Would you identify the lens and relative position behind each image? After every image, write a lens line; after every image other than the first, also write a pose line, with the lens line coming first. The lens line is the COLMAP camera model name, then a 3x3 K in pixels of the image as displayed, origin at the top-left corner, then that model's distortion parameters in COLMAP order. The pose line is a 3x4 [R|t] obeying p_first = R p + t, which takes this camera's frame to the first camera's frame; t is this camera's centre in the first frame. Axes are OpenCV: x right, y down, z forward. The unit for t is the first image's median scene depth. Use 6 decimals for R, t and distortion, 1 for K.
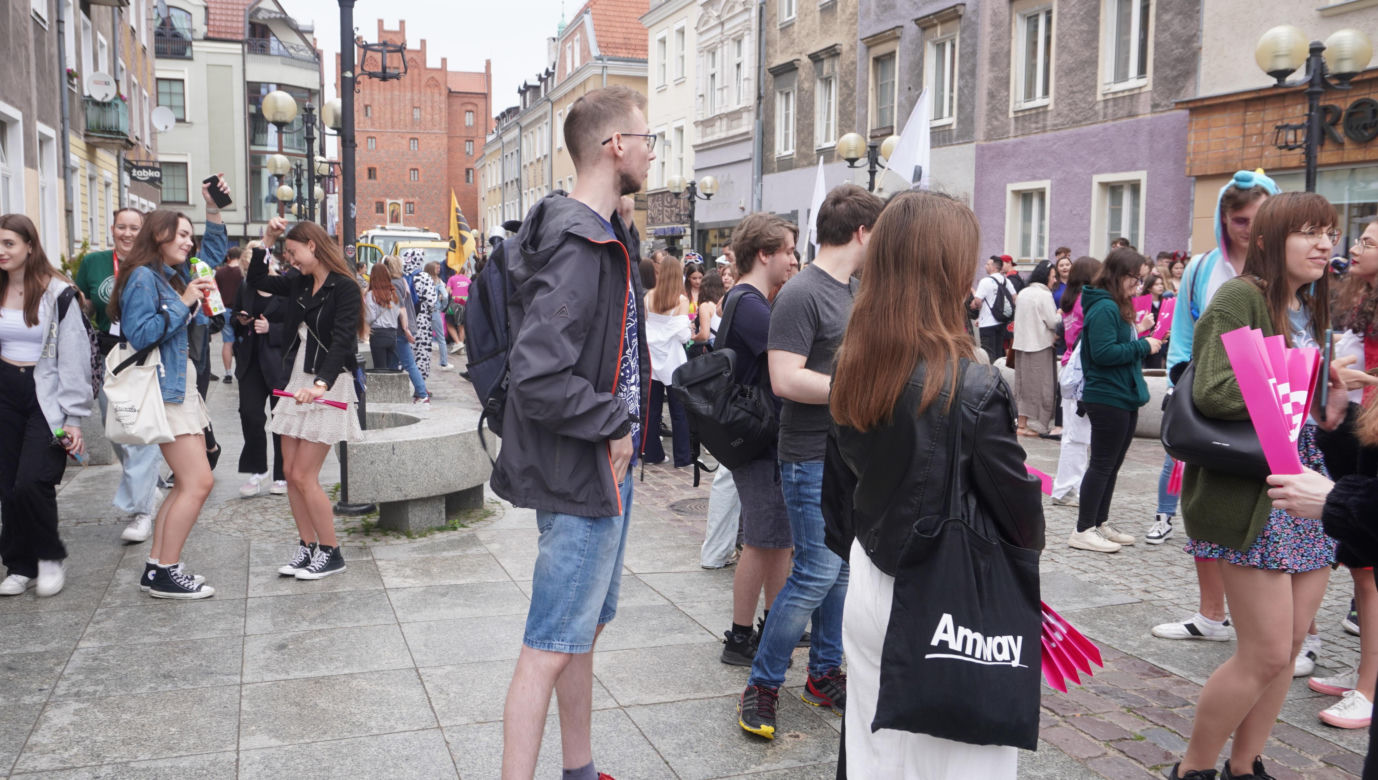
lens RADIAL K [[1012.8, 0, 689.0], [0, 1012.8, 390.0], [0, 0, 1]] dist [-0.016550, 0.006198]
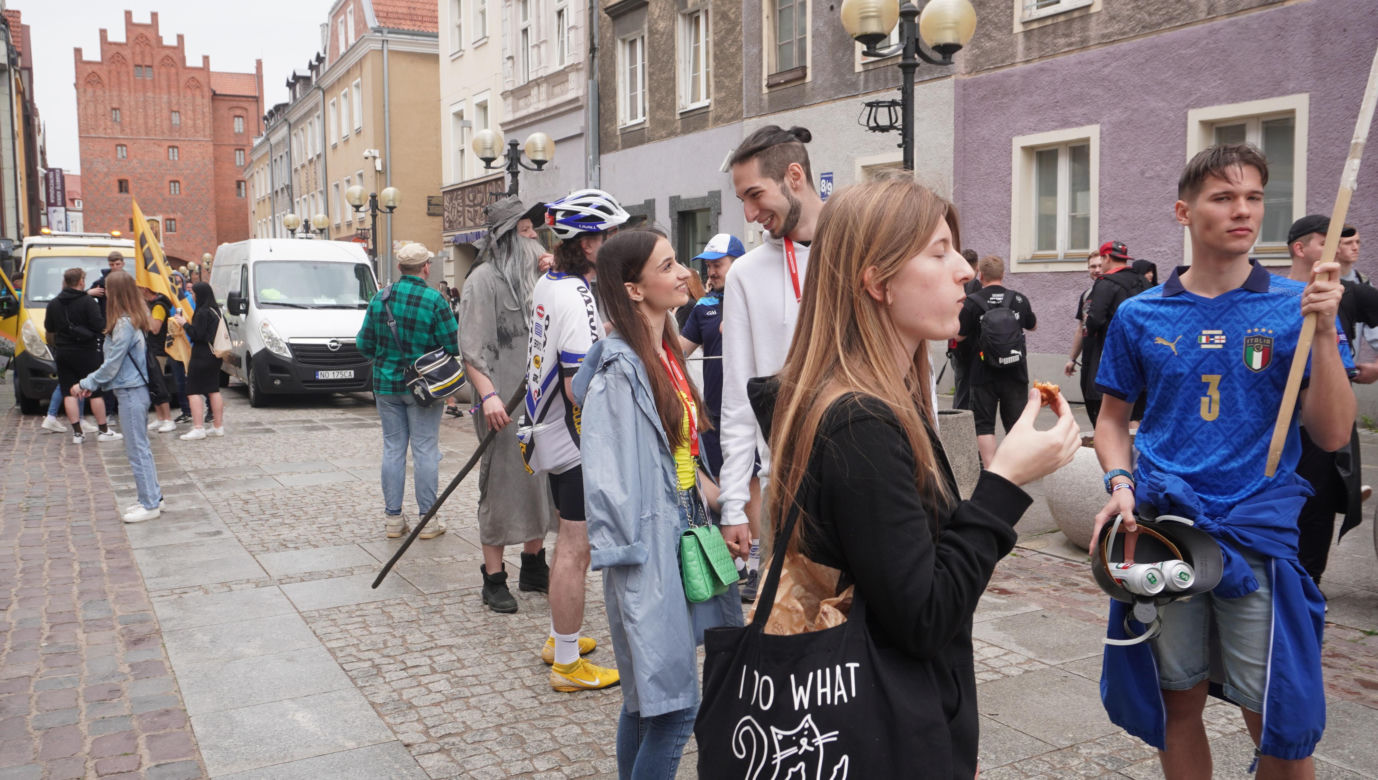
lens RADIAL K [[1123.3, 0, 669.6], [0, 1123.3, 384.5], [0, 0, 1]] dist [-0.004531, 0.004388]
pose [[0.987903, -0.033312, 0.151455, -0.007064], [0.038003, 0.998880, -0.028181, -0.020754], [-0.150346, 0.033596, 0.988062, 0.193656]]
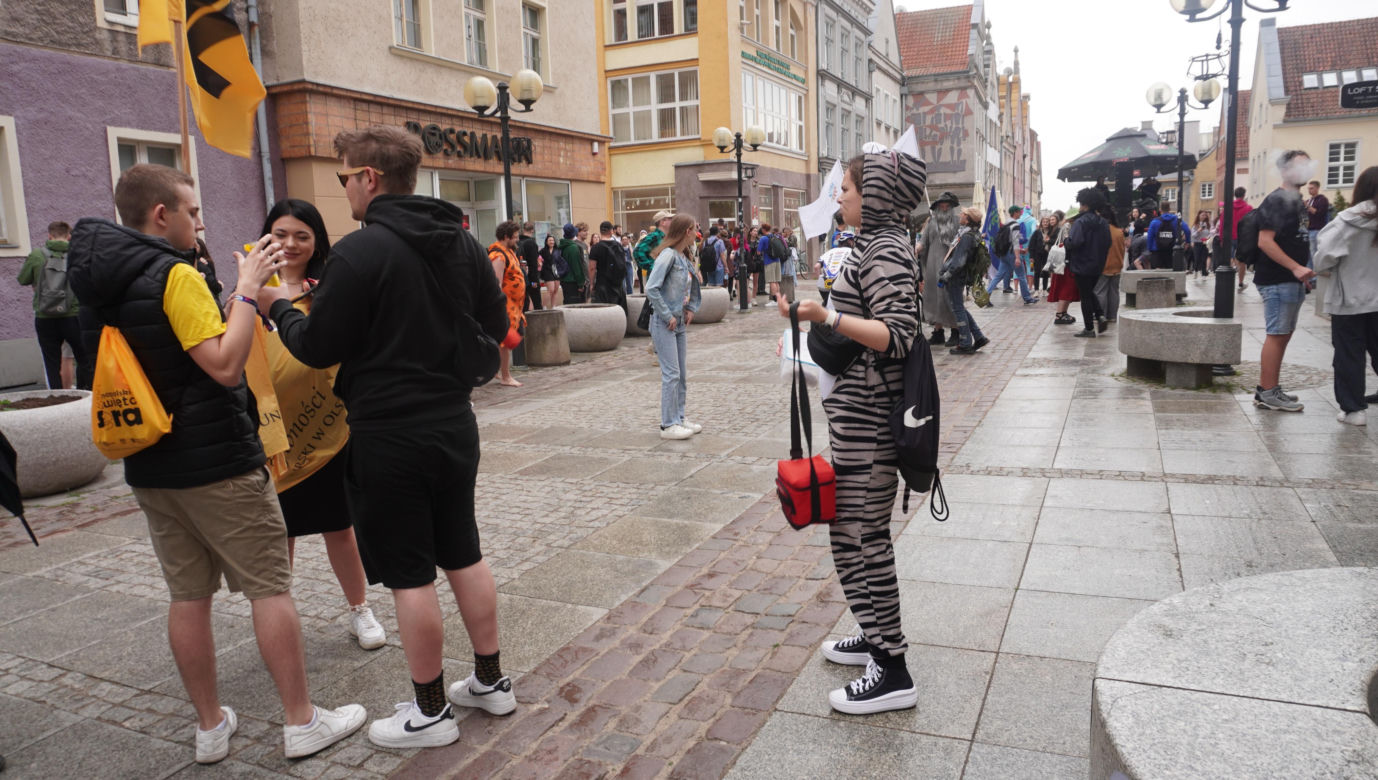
lens RADIAL K [[1012.8, 0, 689.0], [0, 1012.8, 390.0], [0, 0, 1]] dist [-0.016550, 0.006198]
pose [[-0.724978, -0.086011, 0.683381, -0.221595], [0.106134, 0.966372, 0.234223, -0.075889], [-0.680546, 0.242337, -0.691470, 0.633239]]
